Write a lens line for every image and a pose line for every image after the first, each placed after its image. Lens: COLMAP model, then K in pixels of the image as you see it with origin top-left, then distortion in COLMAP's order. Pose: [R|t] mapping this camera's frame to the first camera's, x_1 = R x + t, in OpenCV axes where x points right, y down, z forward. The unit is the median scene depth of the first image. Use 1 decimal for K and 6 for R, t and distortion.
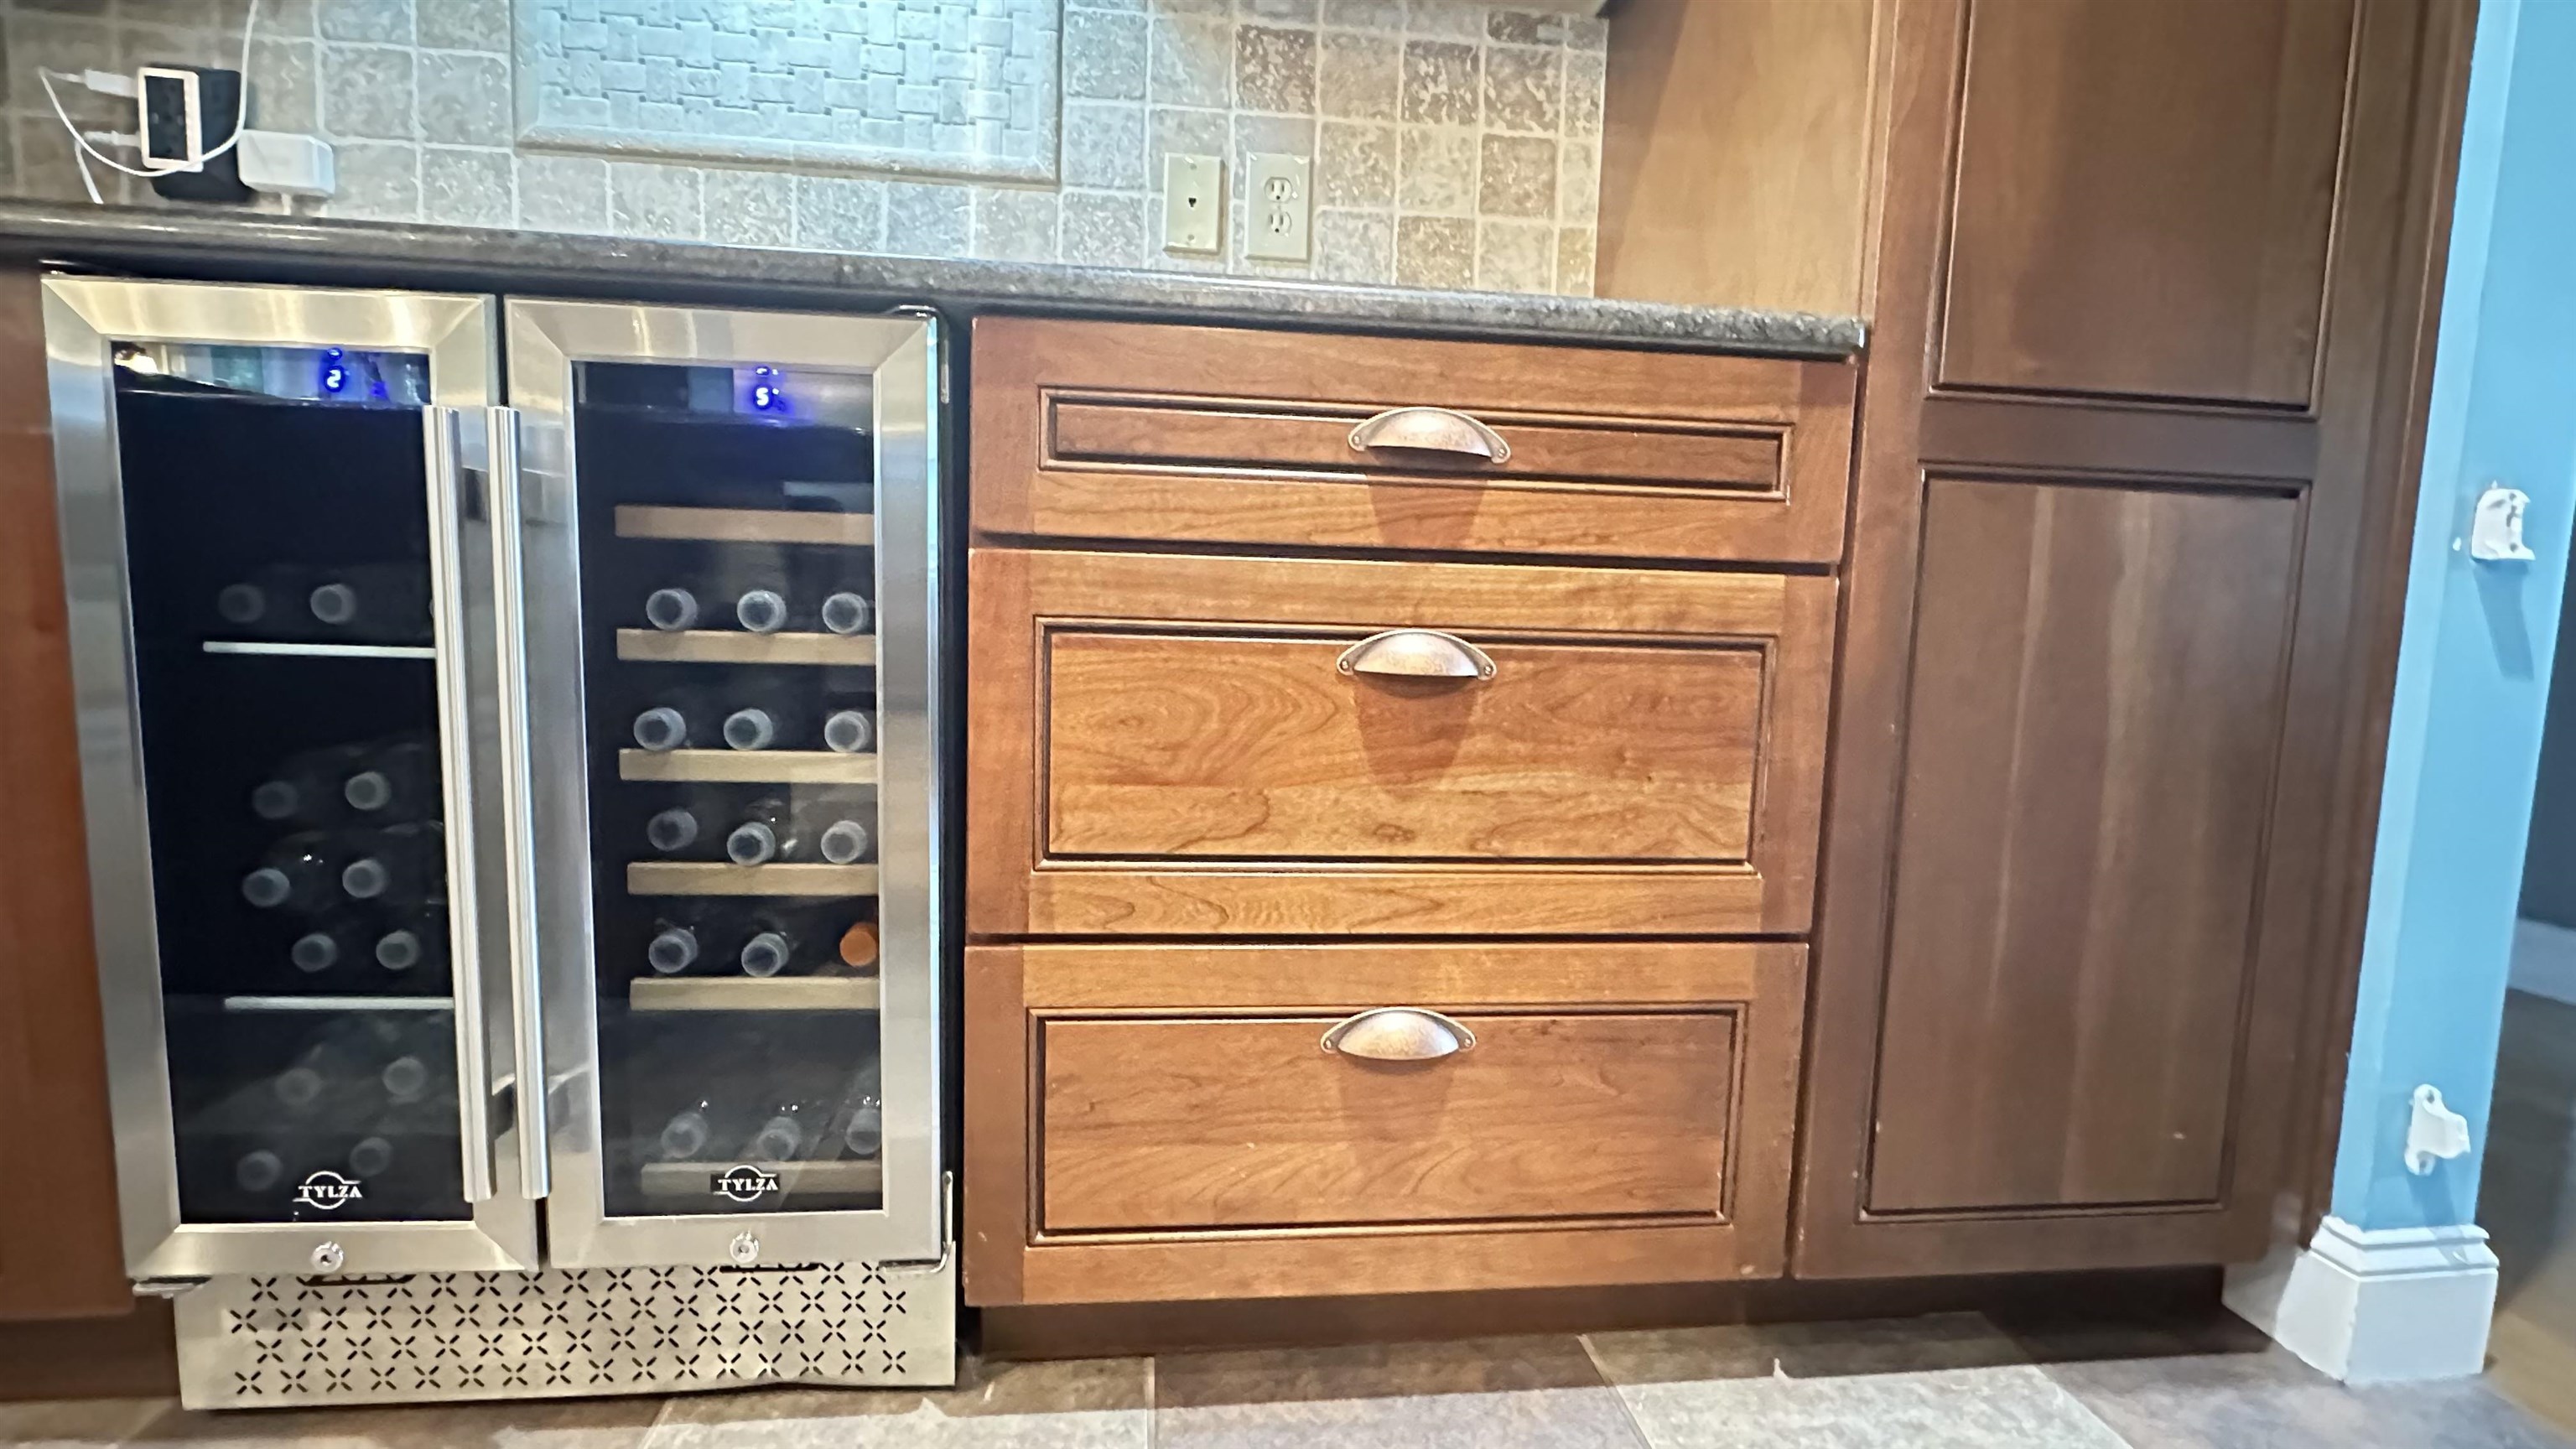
lens RADIAL K [[1221.0, 0, 1284.5], [0, 1221.0, 741.9], [0, 0, 1]] dist [-0.005423, 0.000052]
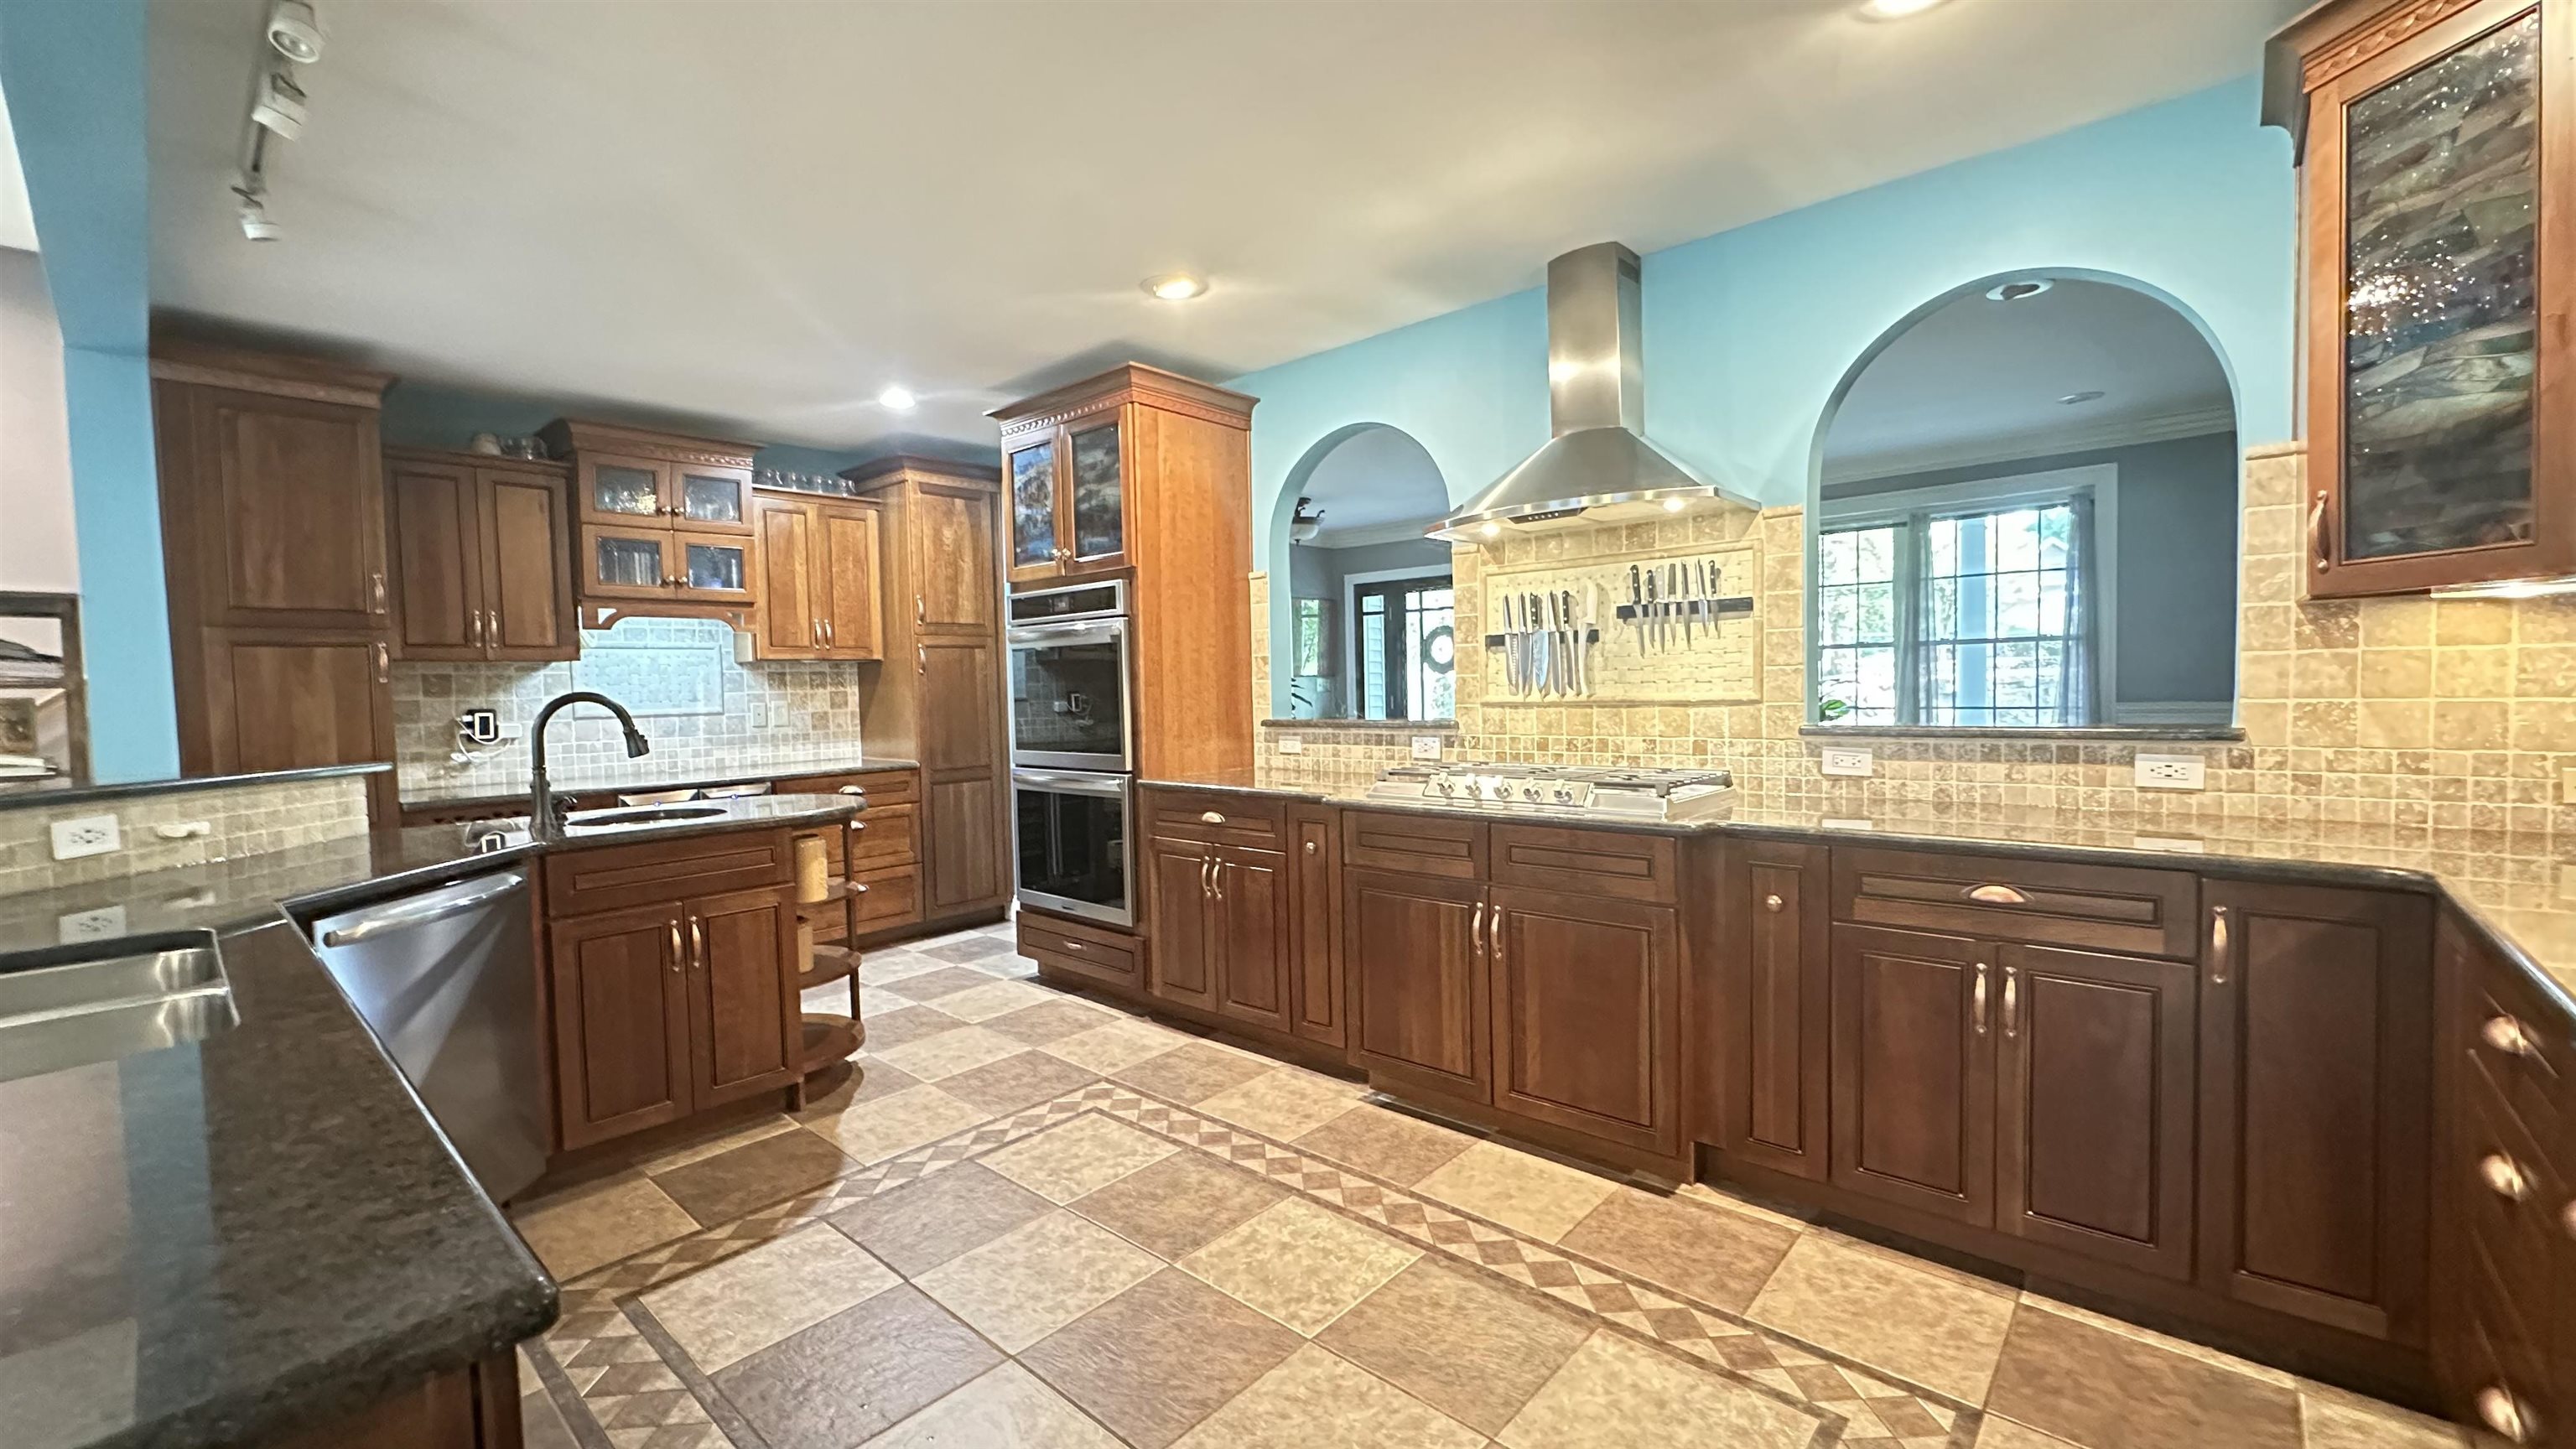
lens RADIAL K [[1030.3, 0, 1287.0], [0, 1030.3, 728.7], [0, 0, 1]] dist [-0.004891, 0.001053]
pose [[0.746422, -0.080975, 0.660528, -1.417422], [0.114699, 0.993369, -0.007836, -0.225336], [-0.655514, 0.081611, 0.750760, -3.756350]]
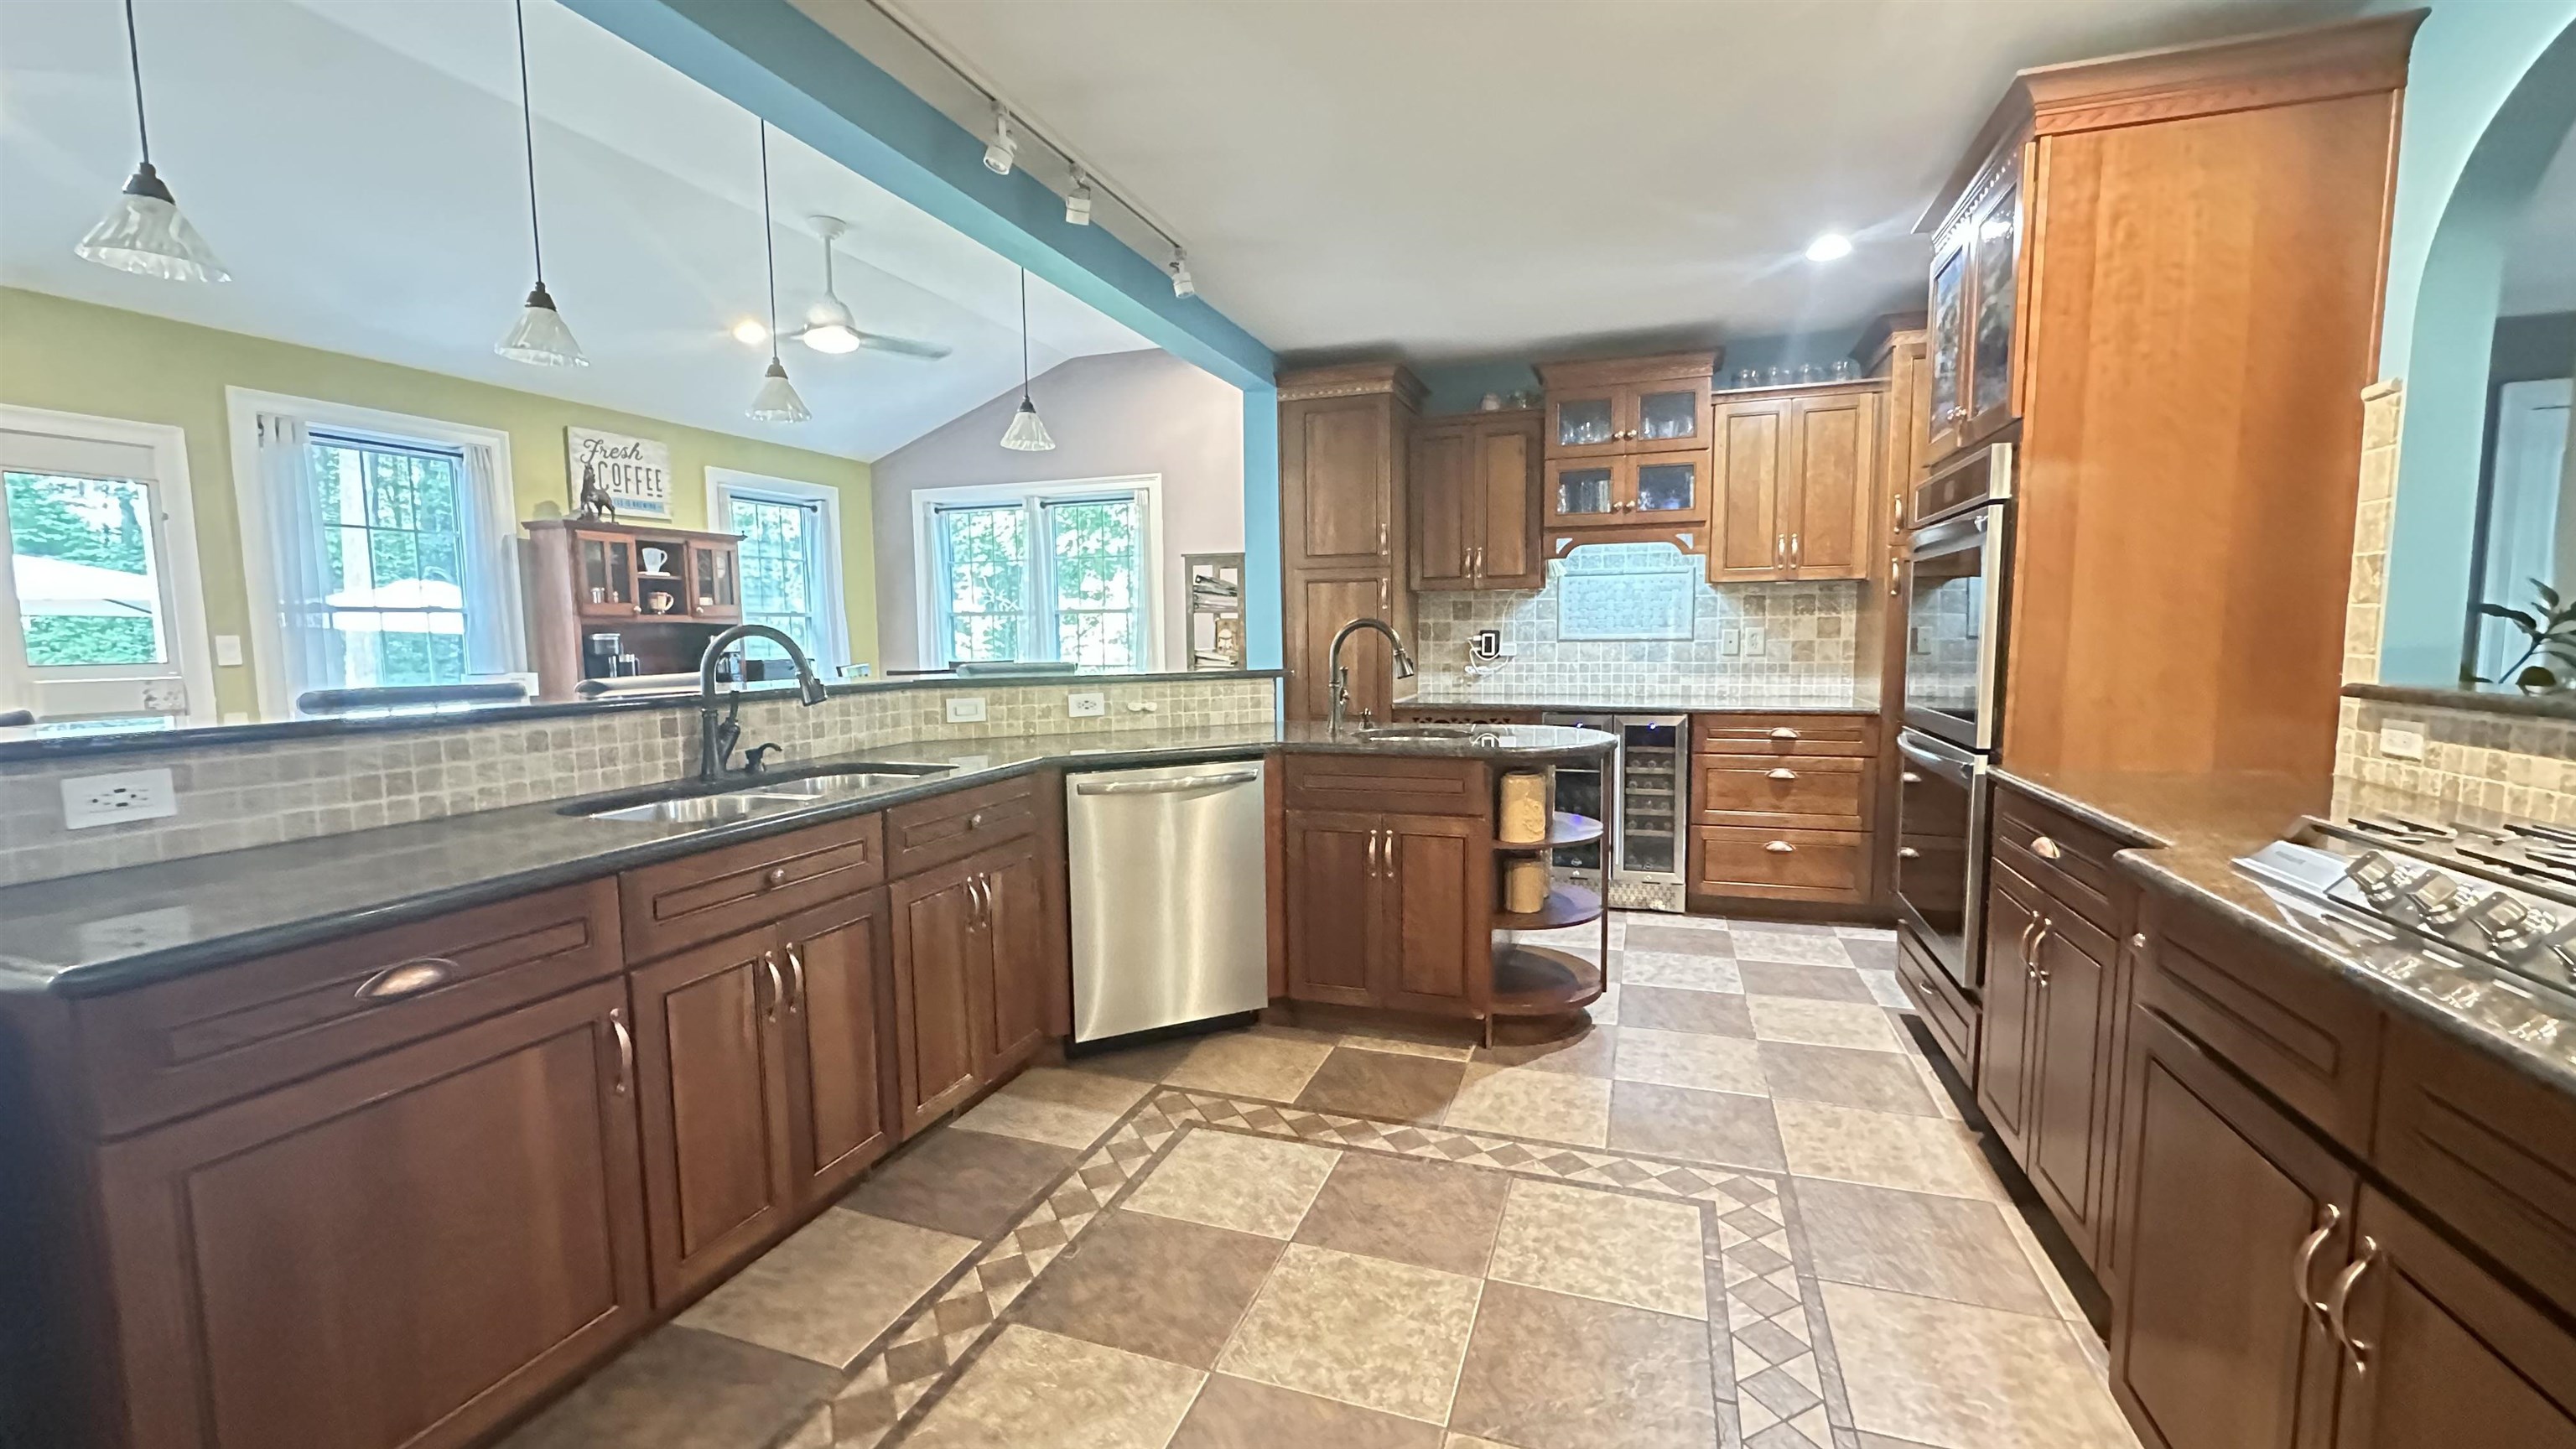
lens RADIAL K [[1030.3, 0, 1286.6], [0, 1030.3, 727.7], [0, 0, 1]] dist [-0.004891, 0.001053]
pose [[0.898982, -0.003643, -0.437970, 0.116439], [-0.000114, 0.999963, -0.008553, -0.199721], [0.437985, 0.007739, 0.898949, -3.412395]]
